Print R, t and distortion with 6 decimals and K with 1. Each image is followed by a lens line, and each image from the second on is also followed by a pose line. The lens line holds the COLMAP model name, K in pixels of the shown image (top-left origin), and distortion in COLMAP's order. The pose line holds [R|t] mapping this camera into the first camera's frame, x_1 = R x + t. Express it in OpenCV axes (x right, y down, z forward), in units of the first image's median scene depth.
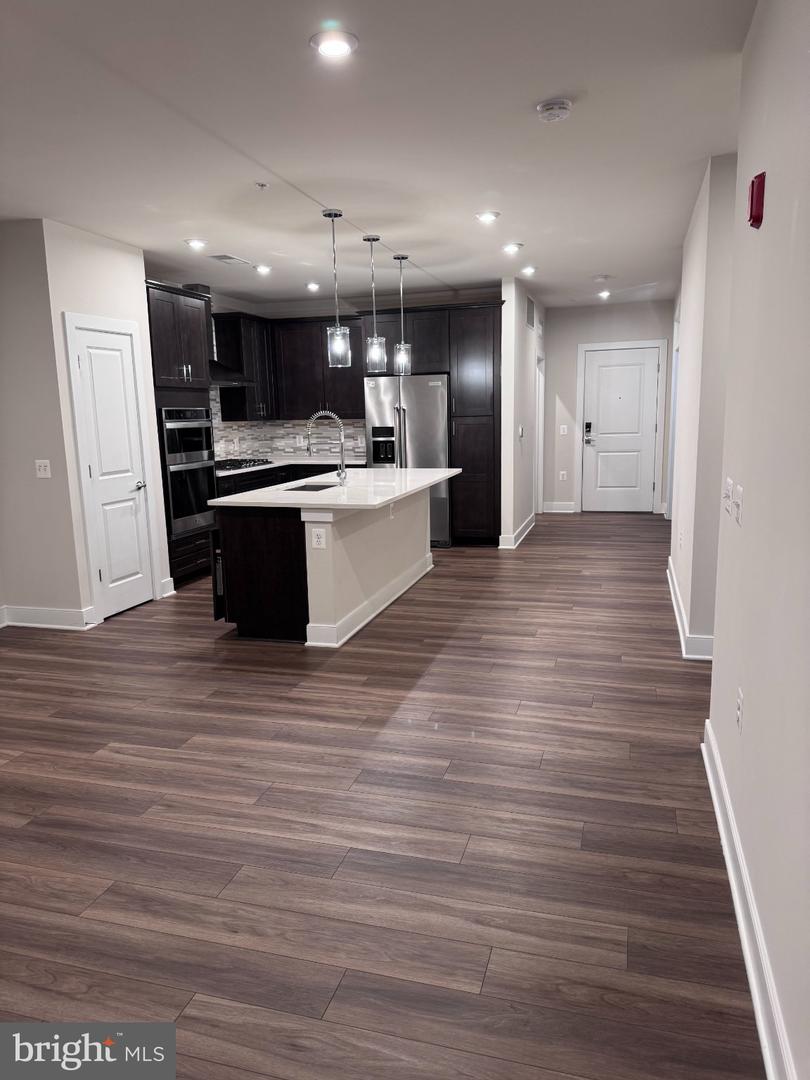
lens RADIAL K [[758.1, 0, 405.0], [0, 758.1, 540.0], [0, 0, 1]] dist [0.155641, -0.254398]
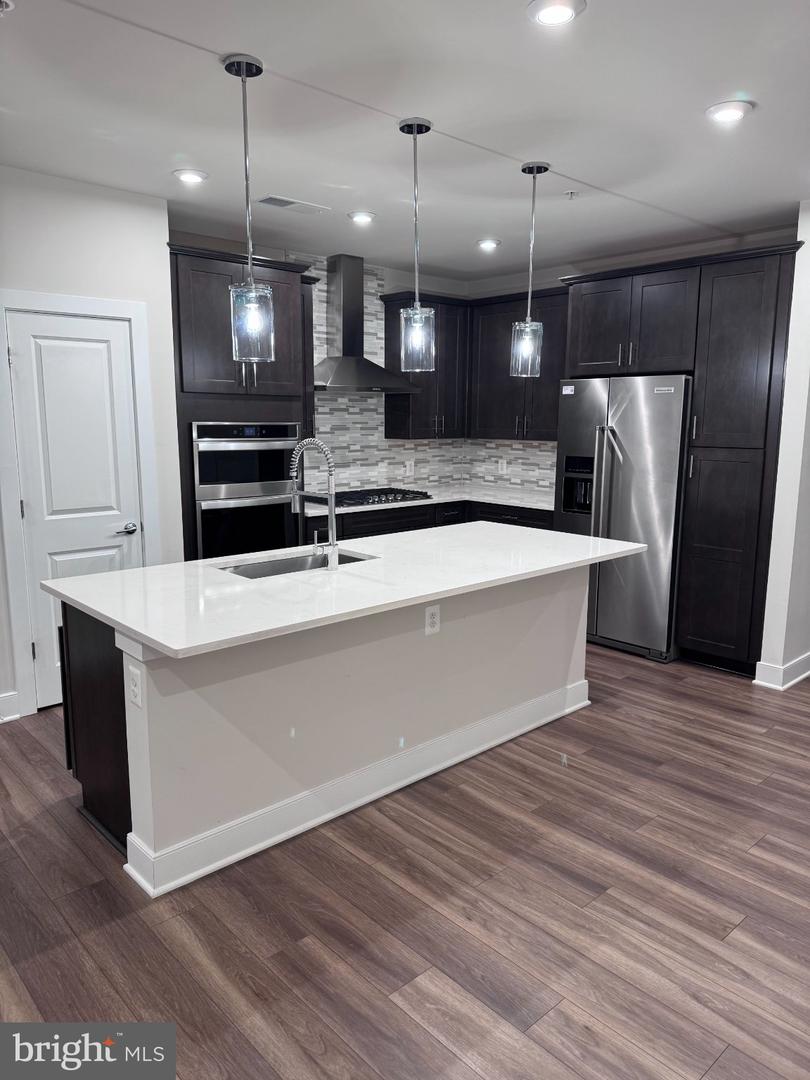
lens RADIAL K [[758.1, 0, 405.0], [0, 758.1, 540.0], [0, 0, 1]] dist [0.155641, -0.254398]
pose [[0.857974, 0.112492, -0.501225, 0.215319], [-0.113348, 0.993136, 0.028871, -0.098794], [0.501032, 0.032042, 0.864835, 0.452153]]
